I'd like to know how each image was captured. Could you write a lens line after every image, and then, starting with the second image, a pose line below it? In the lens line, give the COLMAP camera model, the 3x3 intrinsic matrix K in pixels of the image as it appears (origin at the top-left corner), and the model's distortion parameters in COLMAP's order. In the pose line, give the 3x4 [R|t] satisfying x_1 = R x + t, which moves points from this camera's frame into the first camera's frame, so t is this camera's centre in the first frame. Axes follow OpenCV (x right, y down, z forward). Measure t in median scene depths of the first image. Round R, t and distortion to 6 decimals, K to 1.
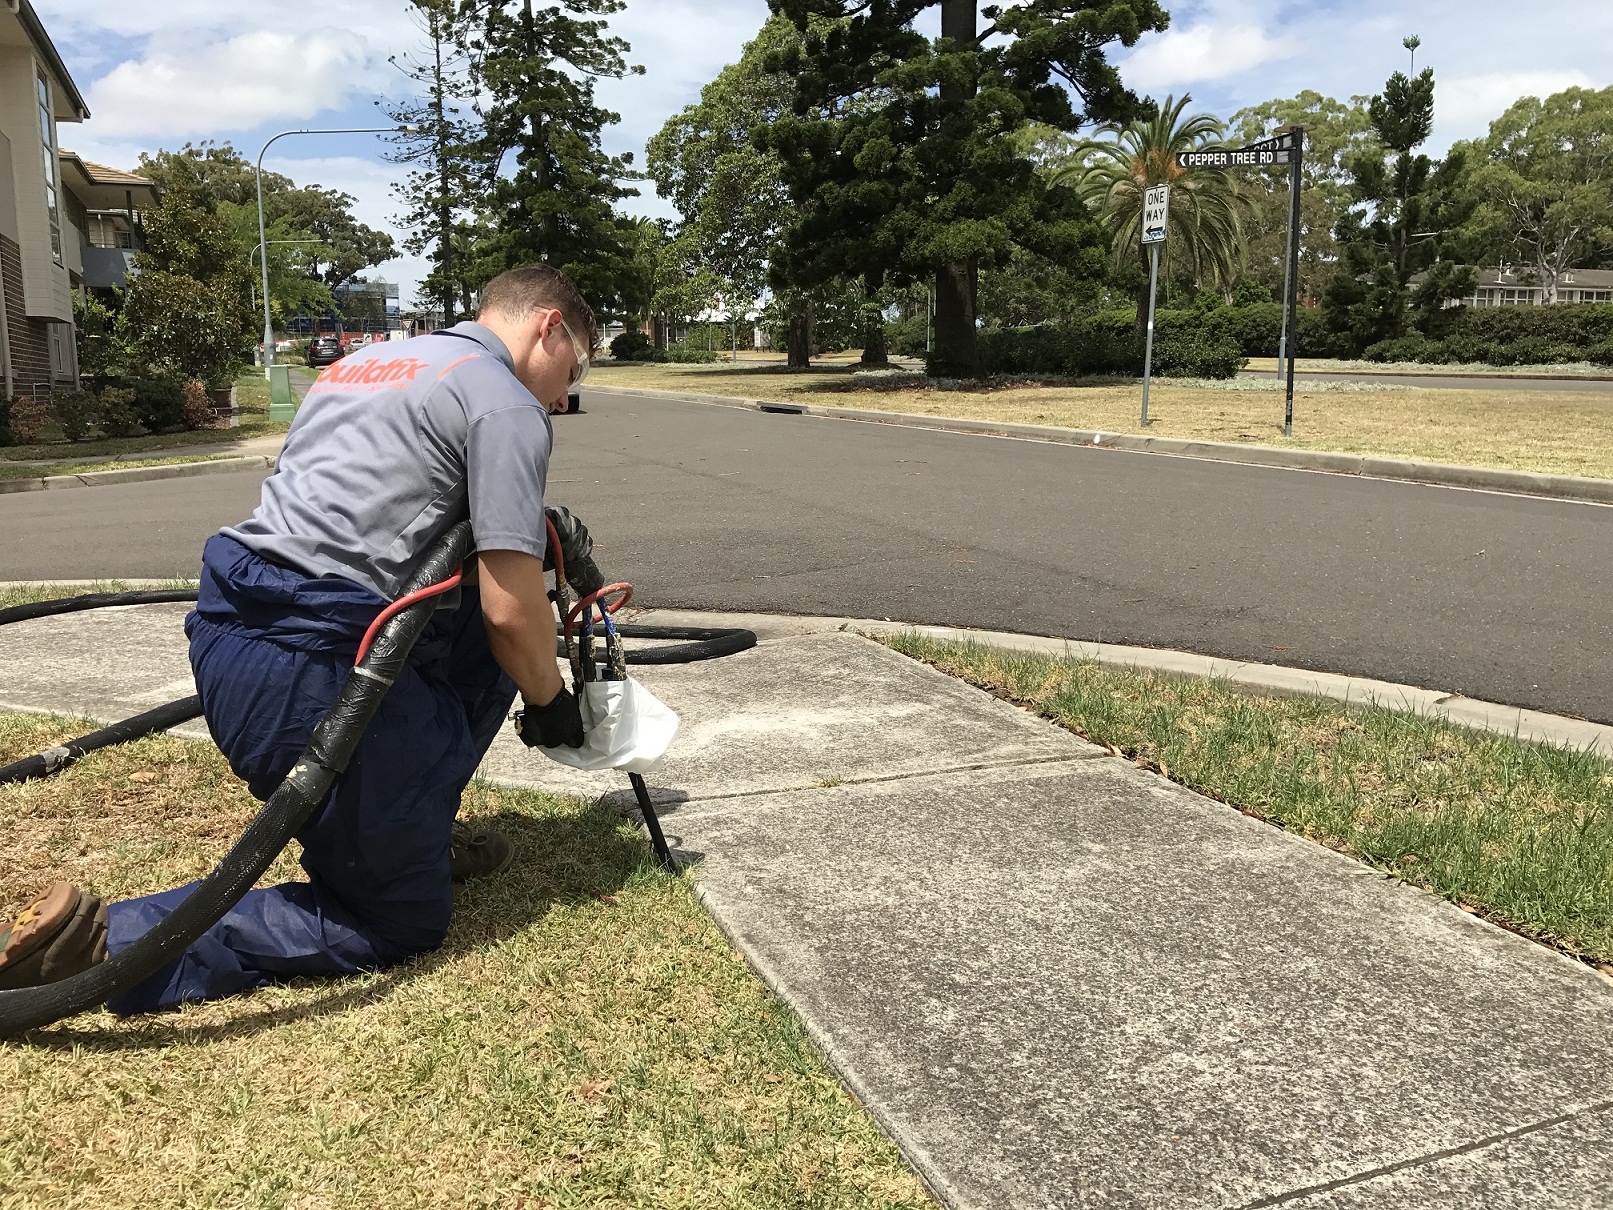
lens RADIAL K [[1349.4, 0, 809.2], [0, 1349.4, 616.4], [0, 0, 1]] dist [0.042933, -0.048296]
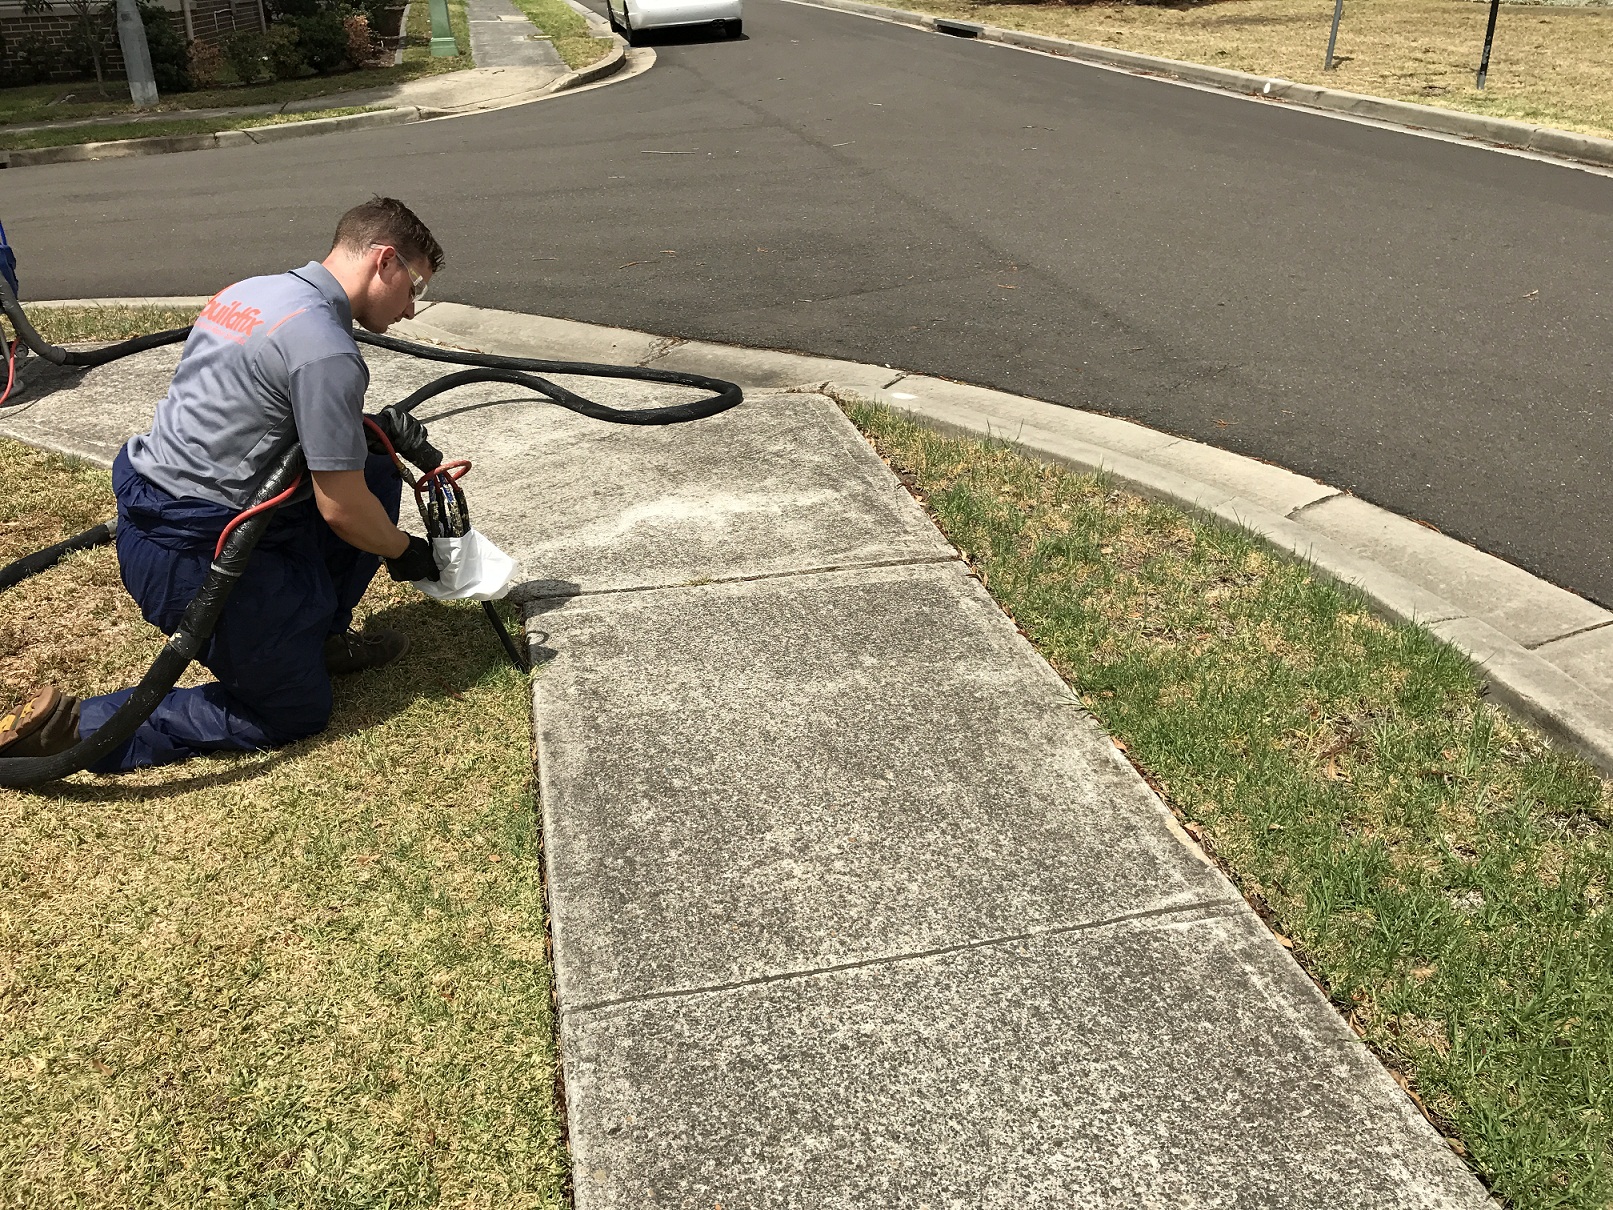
lens RADIAL K [[1349.4, 0, 794.9], [0, 1349.4, 602.0], [0, 0, 1]] dist [0.042933, -0.048296]
pose [[0.987593, 0.057811, -0.146010, 0.438033], [-0.017379, 0.964297, 0.264254, -0.283660], [0.156074, -0.258437, 0.953337, -0.239952]]
